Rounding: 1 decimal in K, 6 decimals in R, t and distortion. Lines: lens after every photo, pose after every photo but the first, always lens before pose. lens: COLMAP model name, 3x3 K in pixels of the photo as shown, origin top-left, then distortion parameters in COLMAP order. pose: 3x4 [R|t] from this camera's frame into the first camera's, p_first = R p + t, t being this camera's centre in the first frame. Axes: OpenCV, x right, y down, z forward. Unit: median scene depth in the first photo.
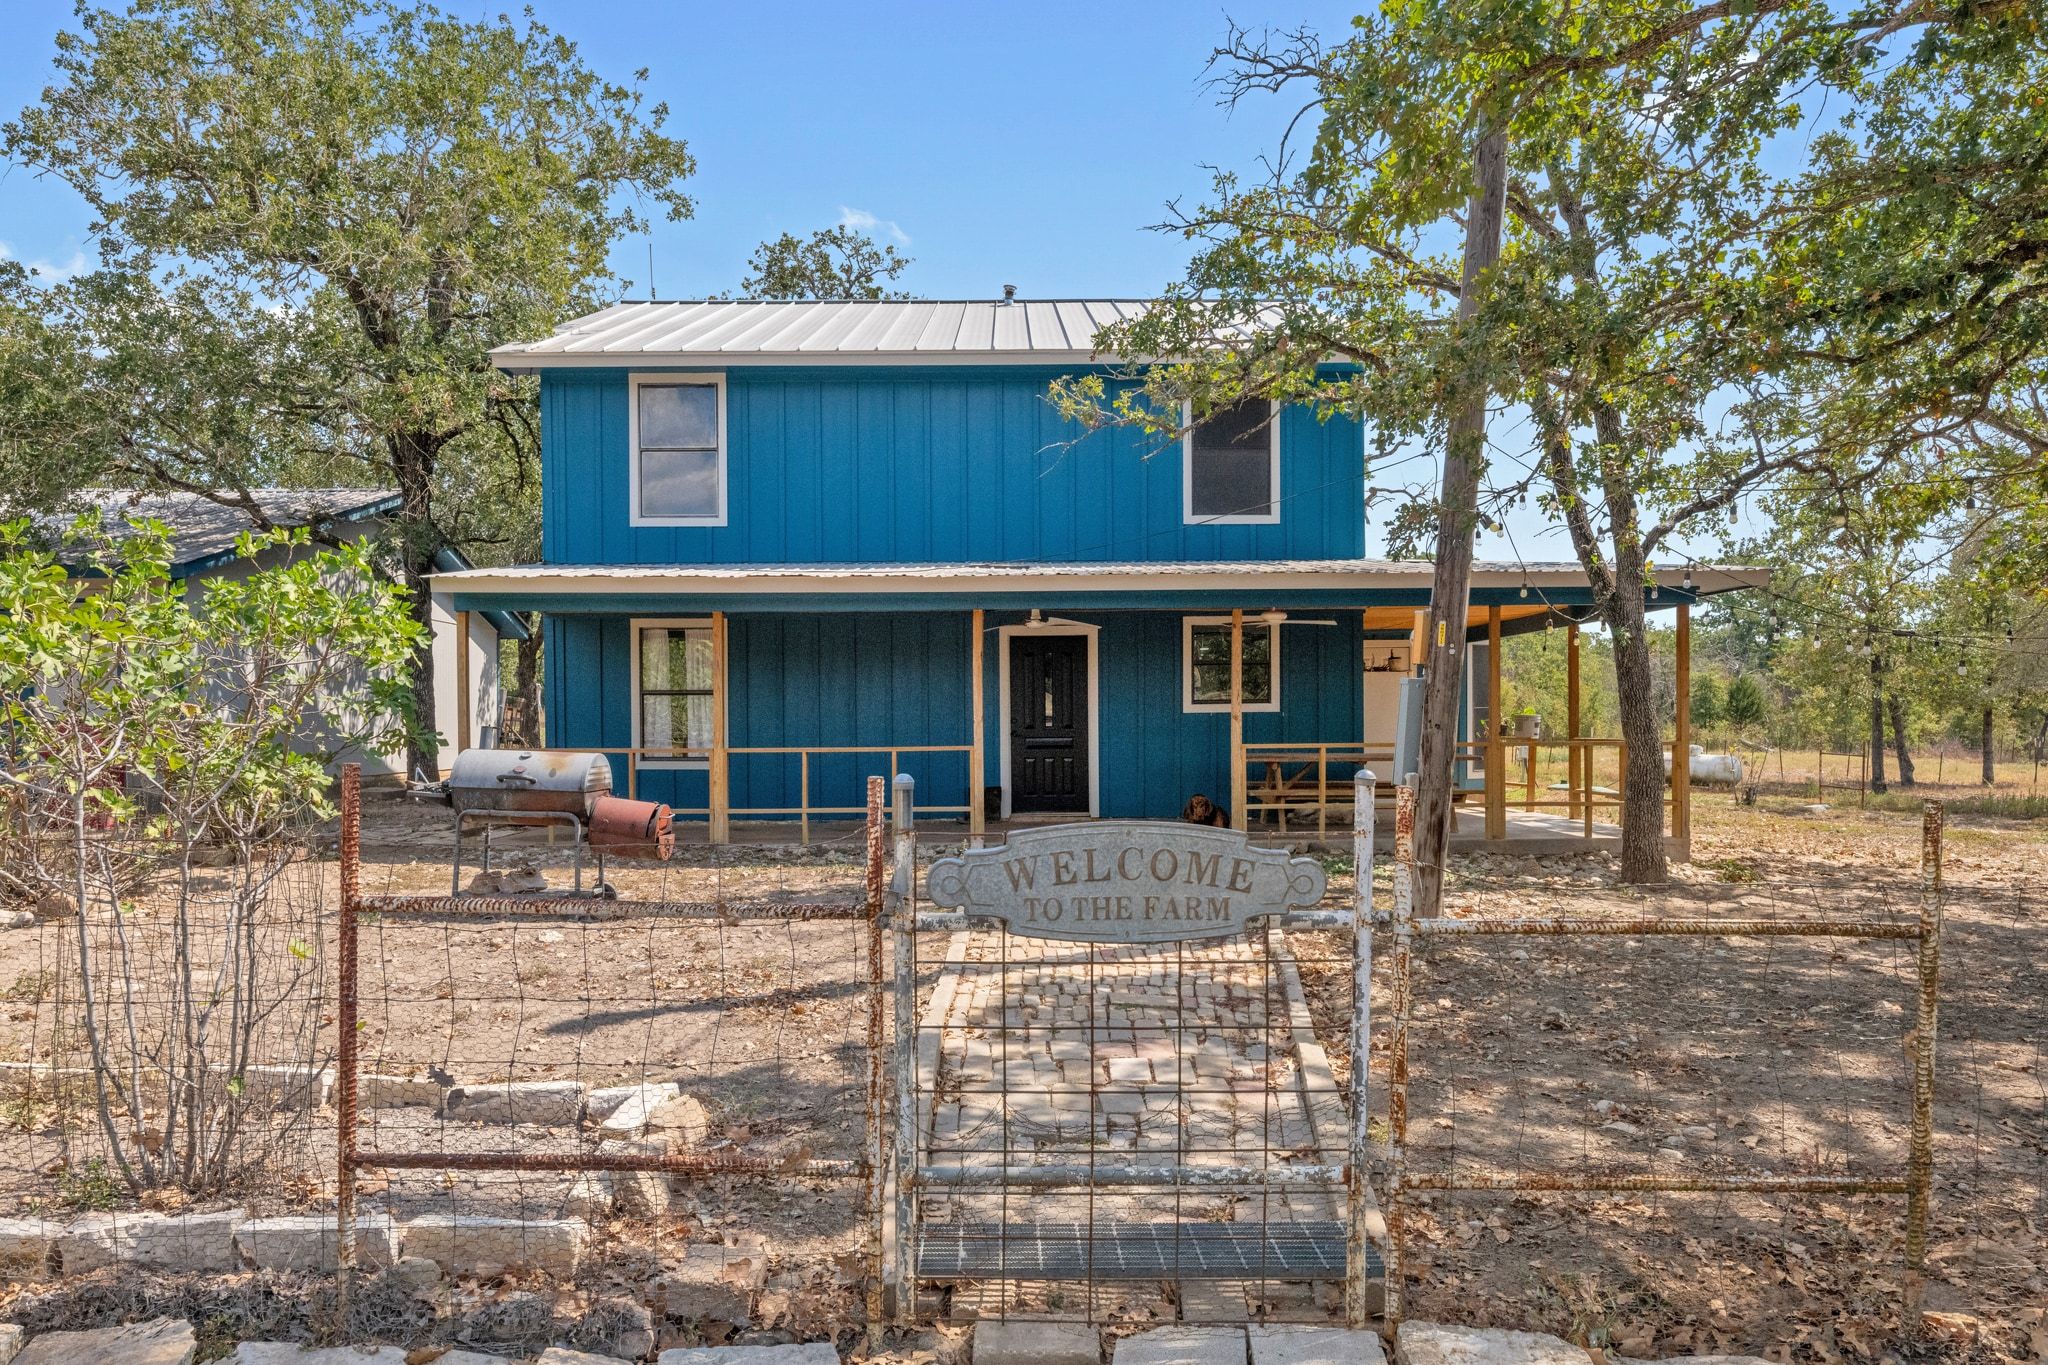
lens RADIAL K [[812.8, 0, 1024.9], [0, 812.8, 683.1], [0, 0, 1]] dist [-0.002517, 0.000046]
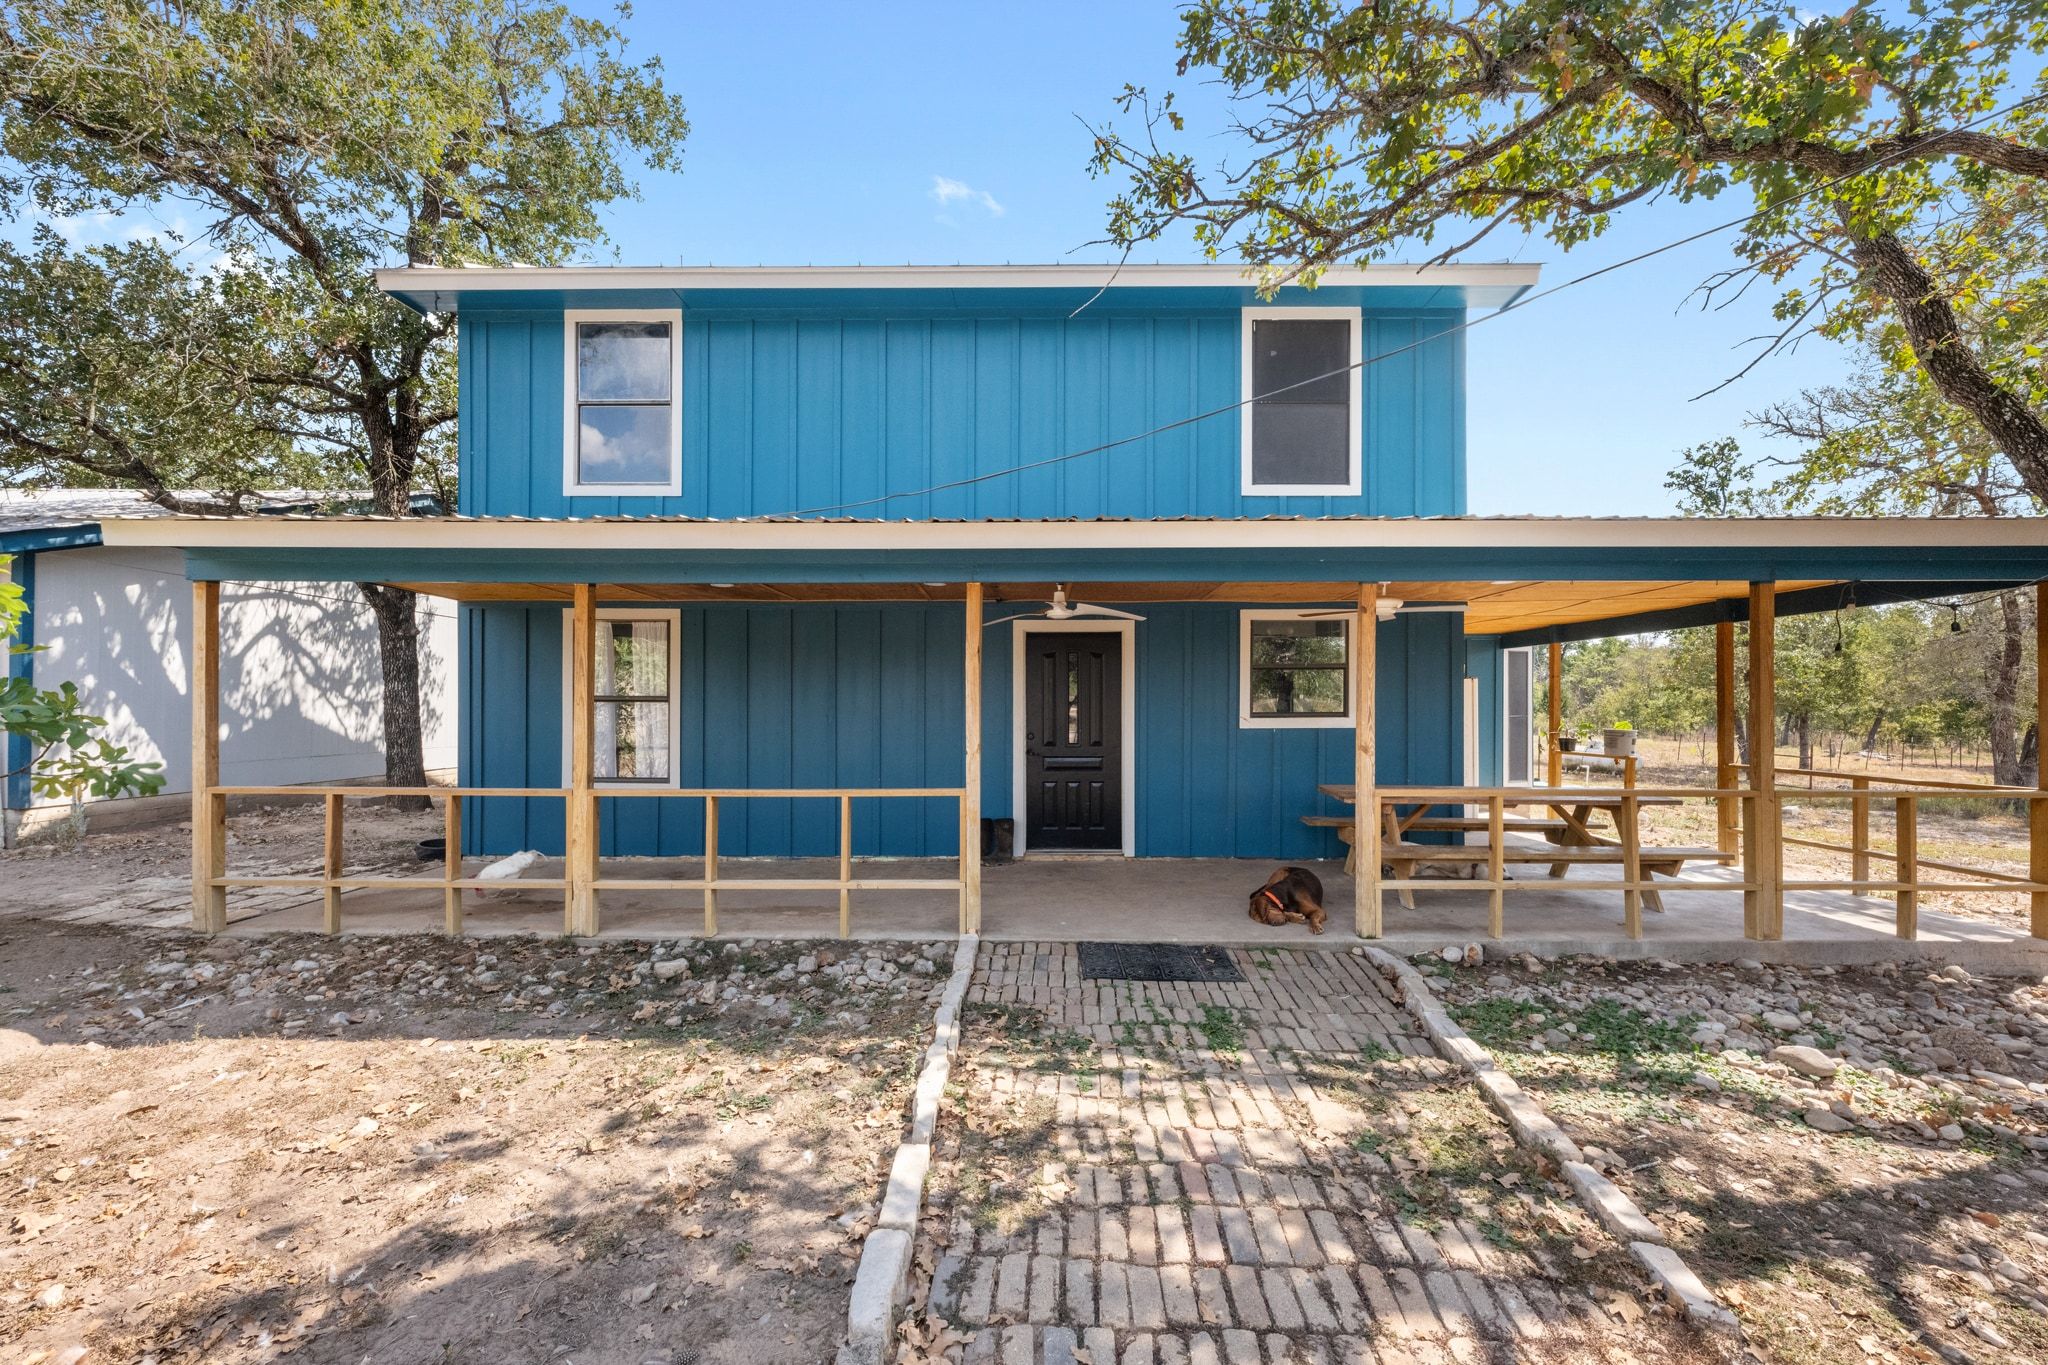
lens RADIAL K [[812.8, 0, 1027.5], [0, 812.8, 683.9], [0, 0, 1]] dist [-0.002517, 0.000046]
pose [[0.999750, 0.007031, -0.021213, 0.000479], [-0.007111, 0.999968, -0.003677, -0.003578], [0.021187, 0.003827, 0.999768, 0.190990]]
